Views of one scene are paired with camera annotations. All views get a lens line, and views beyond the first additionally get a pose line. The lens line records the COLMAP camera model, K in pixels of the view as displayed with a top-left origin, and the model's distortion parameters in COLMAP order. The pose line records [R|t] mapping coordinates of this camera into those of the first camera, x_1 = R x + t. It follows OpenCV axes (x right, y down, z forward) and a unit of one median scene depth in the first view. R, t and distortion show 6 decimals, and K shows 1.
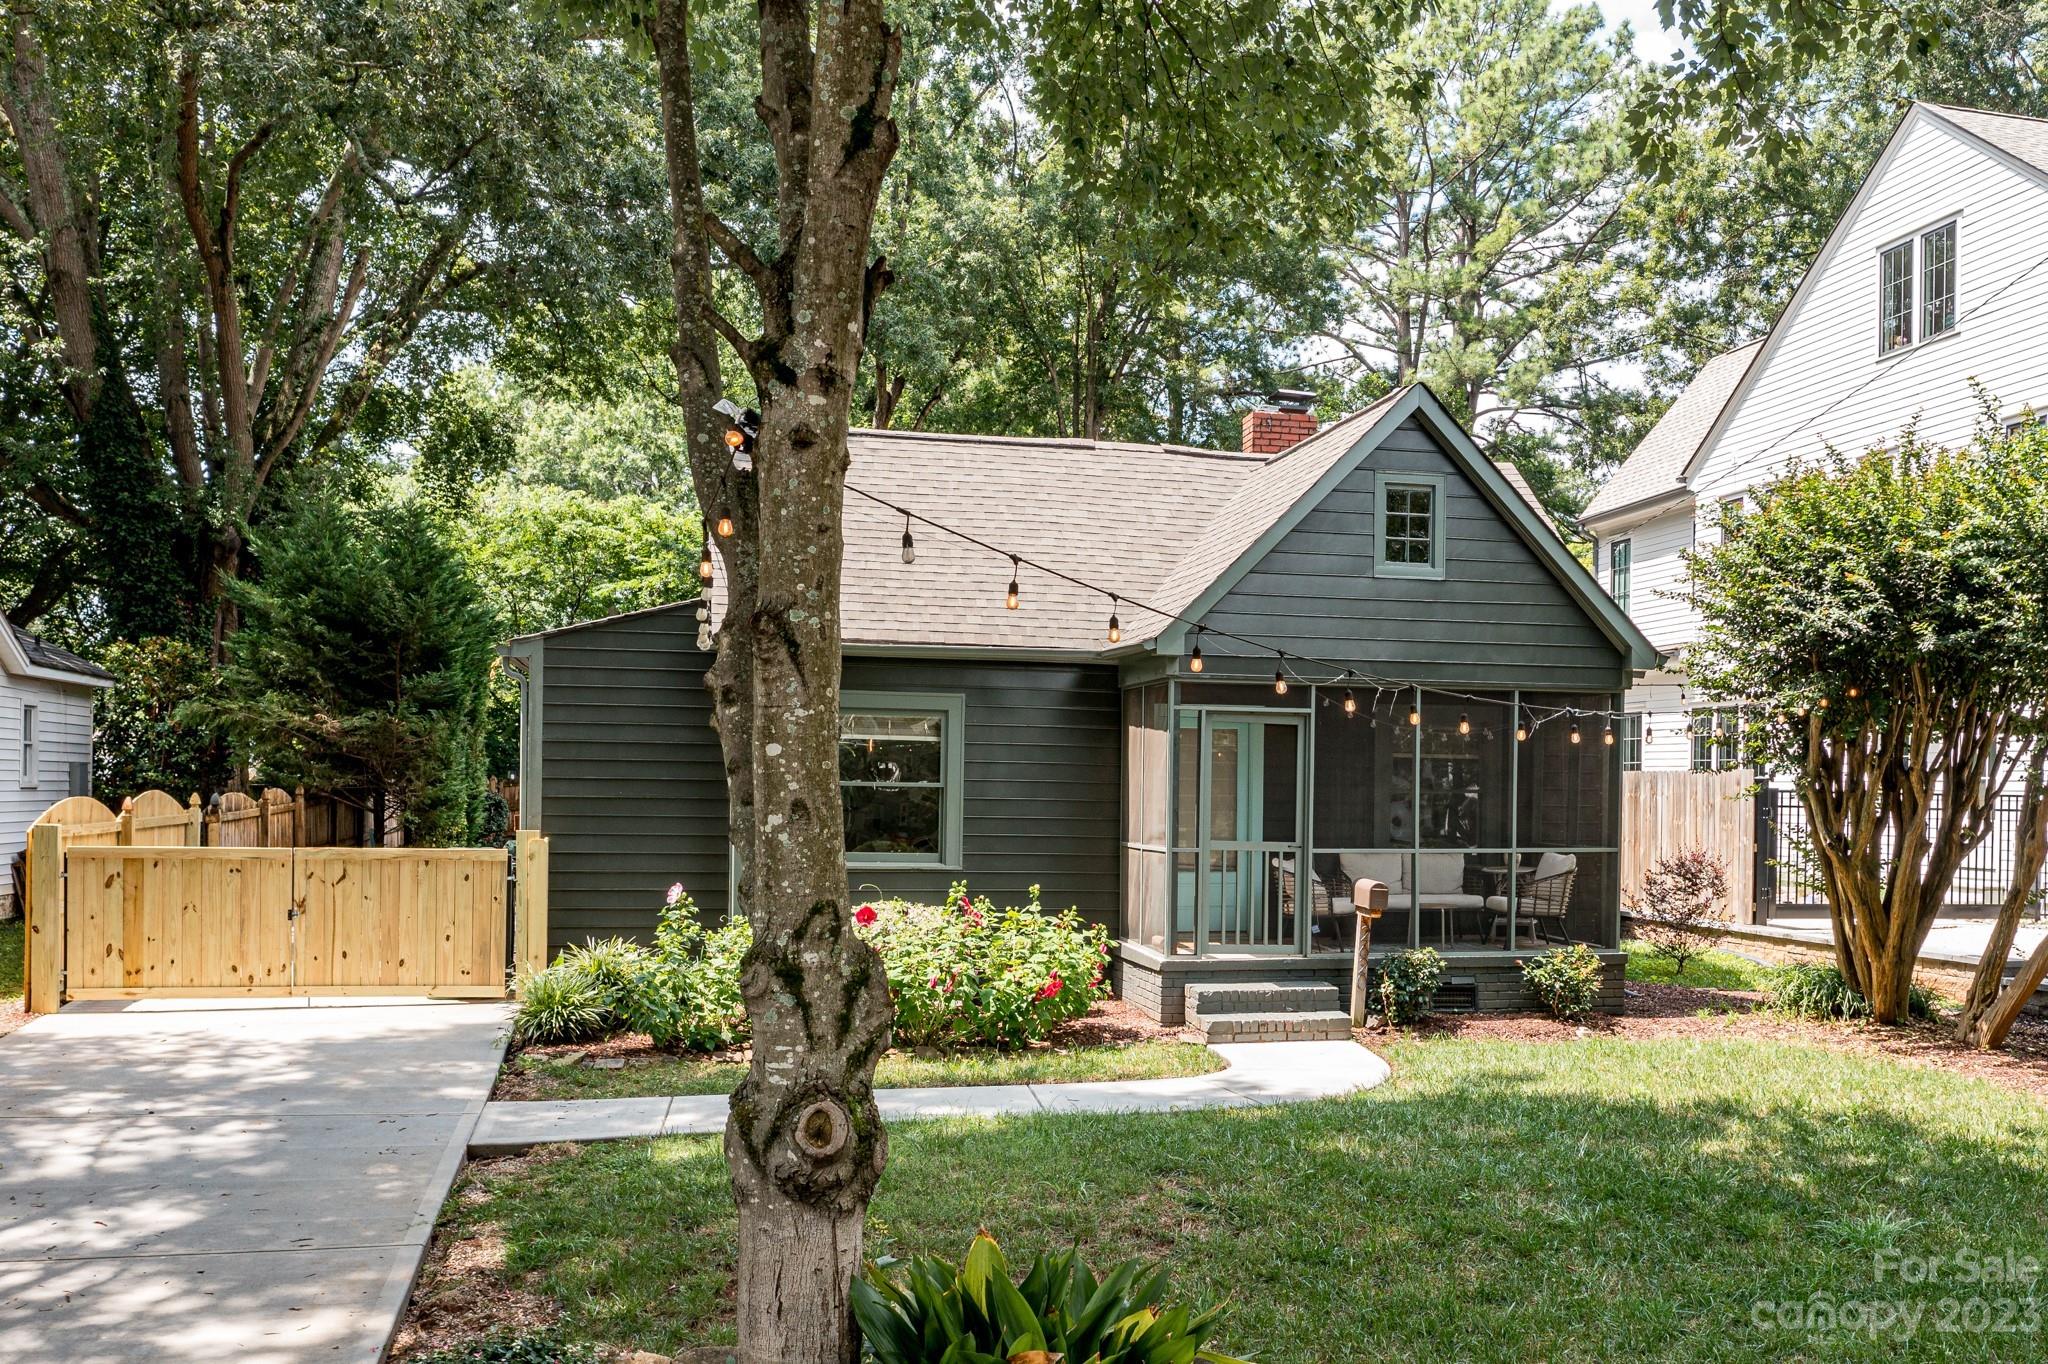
lens RADIAL K [[1654.8, 0, 1024.0], [0, 1654.8, 682.0], [0, 0, 1]] dist [-0.013004, 0.002010]
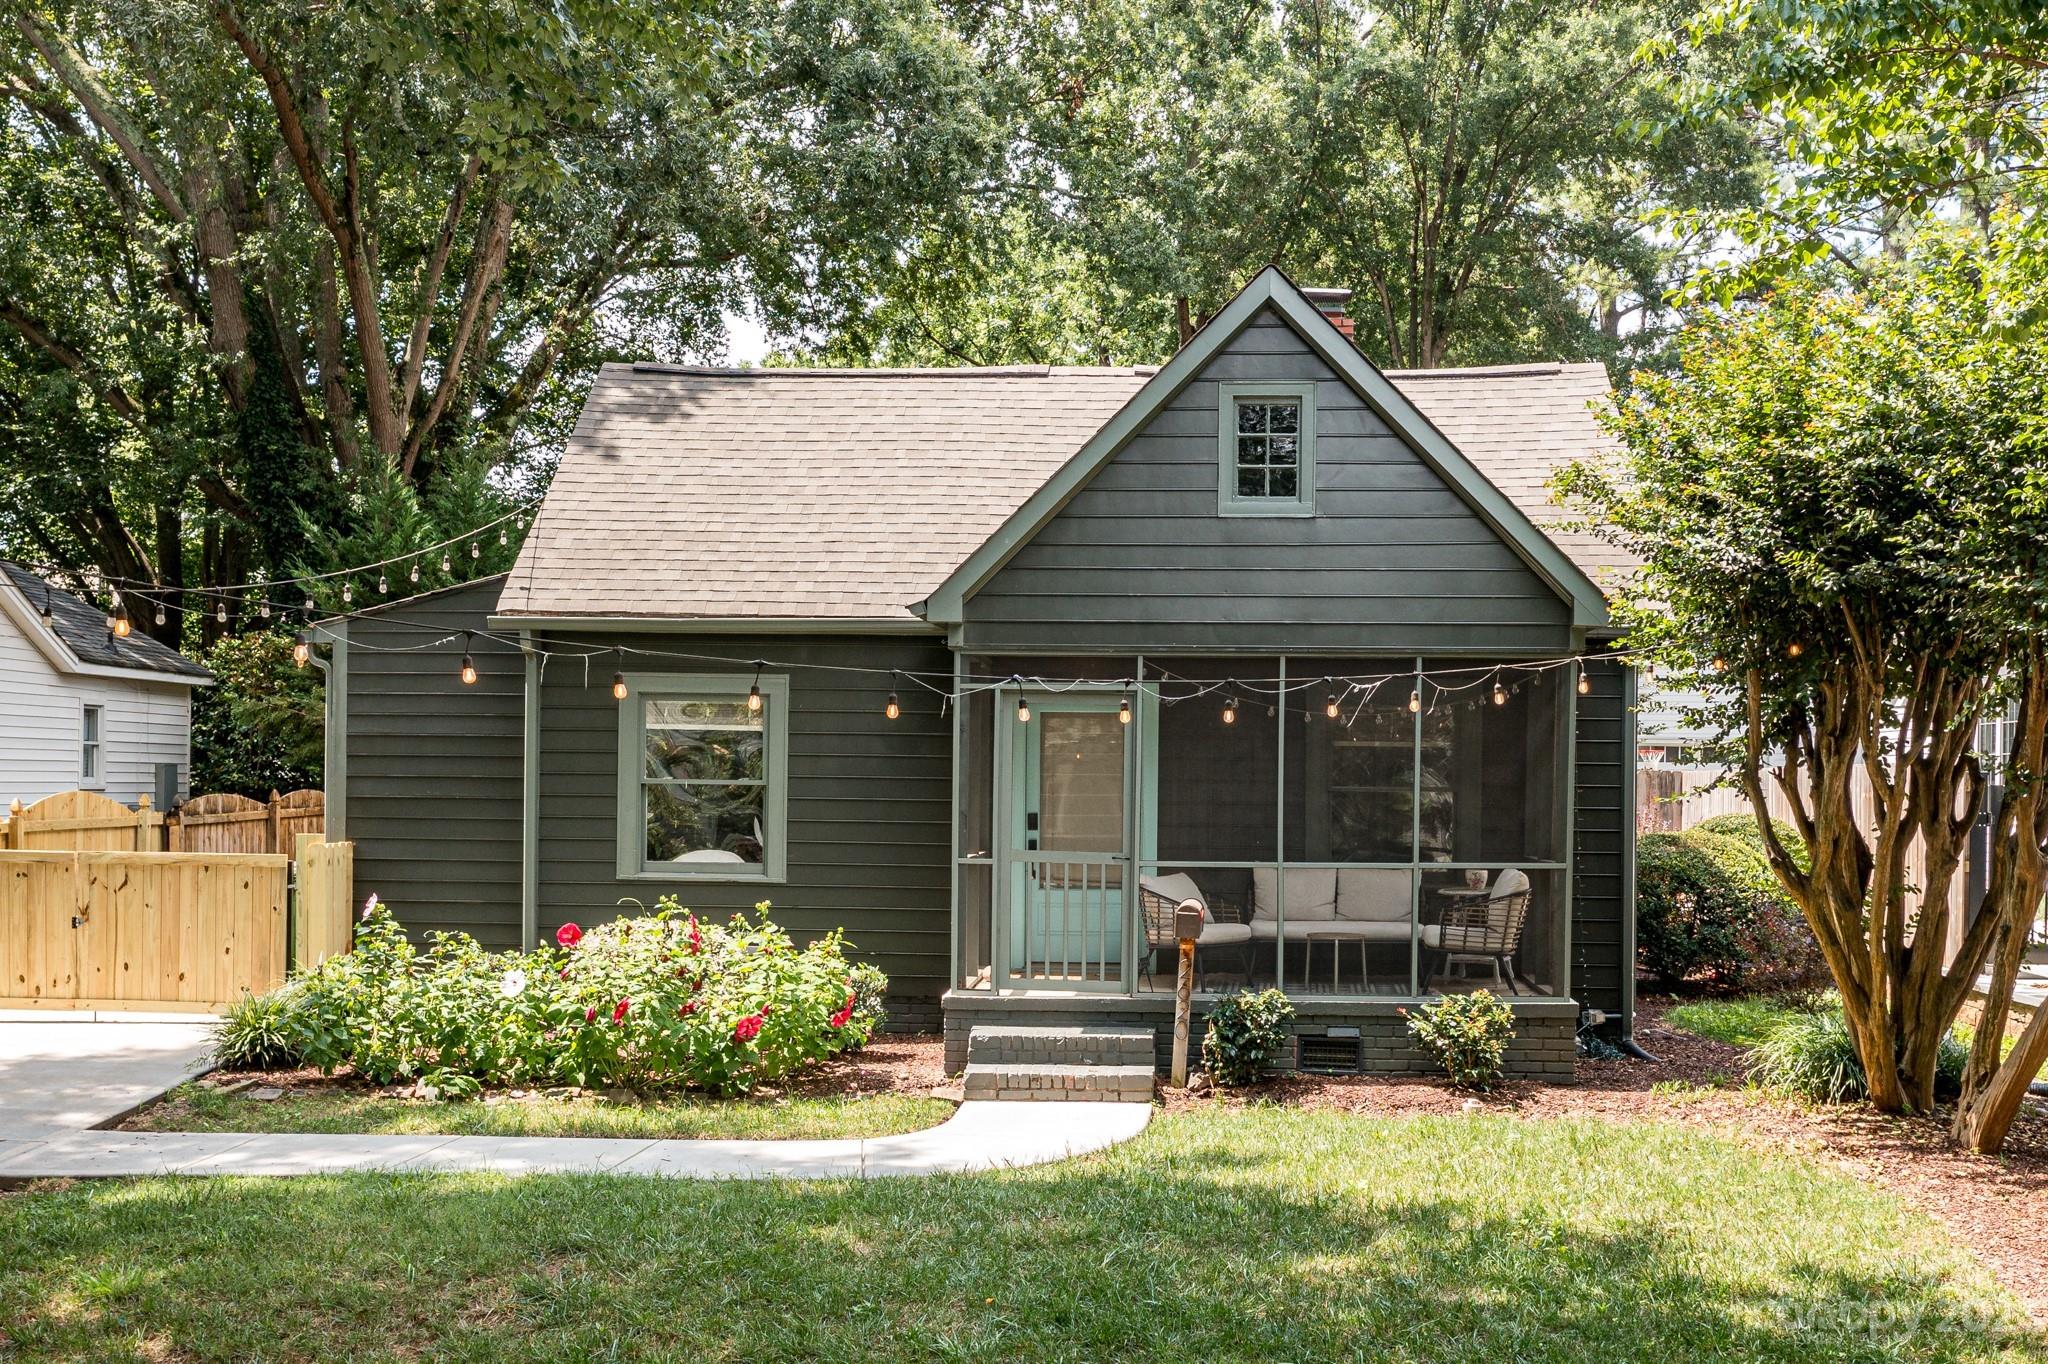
lens RADIAL K [[1919.5, 0, 1051.2], [0, 1919.5, 663.1], [0, 0, 1]] dist [-0.015534, -0.004124]
pose [[0.965206, -0.019124, -0.260792, 0.379039], [0.018488, 0.999817, -0.004891, 0.009326], [0.260838, -0.000101, 0.965383, 0.097798]]
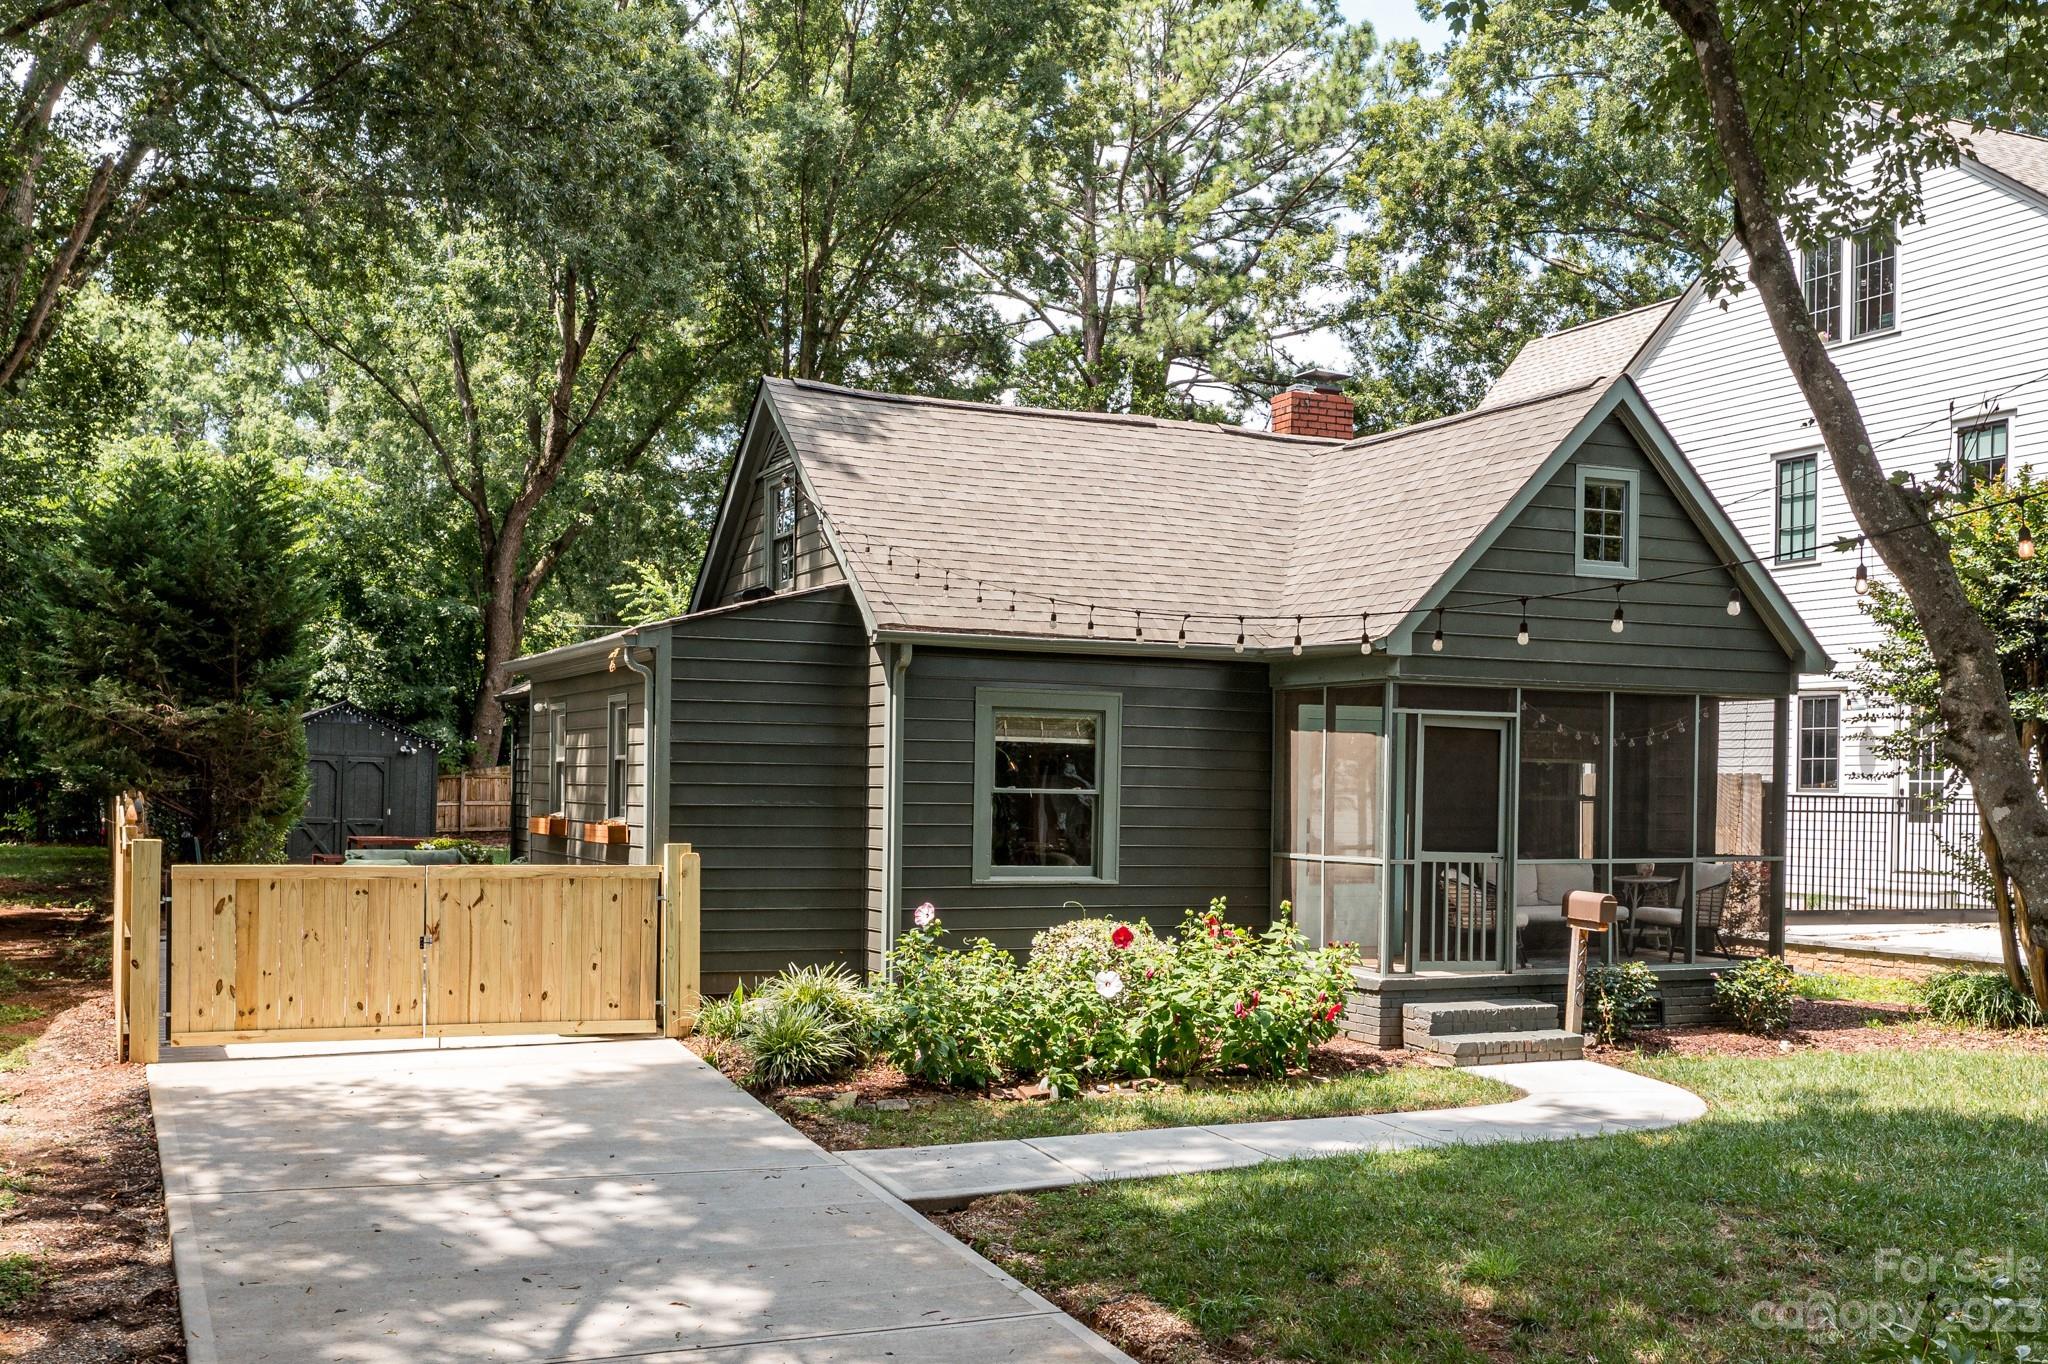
lens RADIAL K [[1829.0, 0, 807.9], [0, 1829.0, 681.3], [0, 0, 1]] dist [-0.012665, -0.005864]
pose [[0.988858, 0.009346, 0.148569, -0.390688], [-0.010695, 0.999908, 0.008285, -0.006429], [-0.148478, -0.009781, 0.988867, 0.022184]]
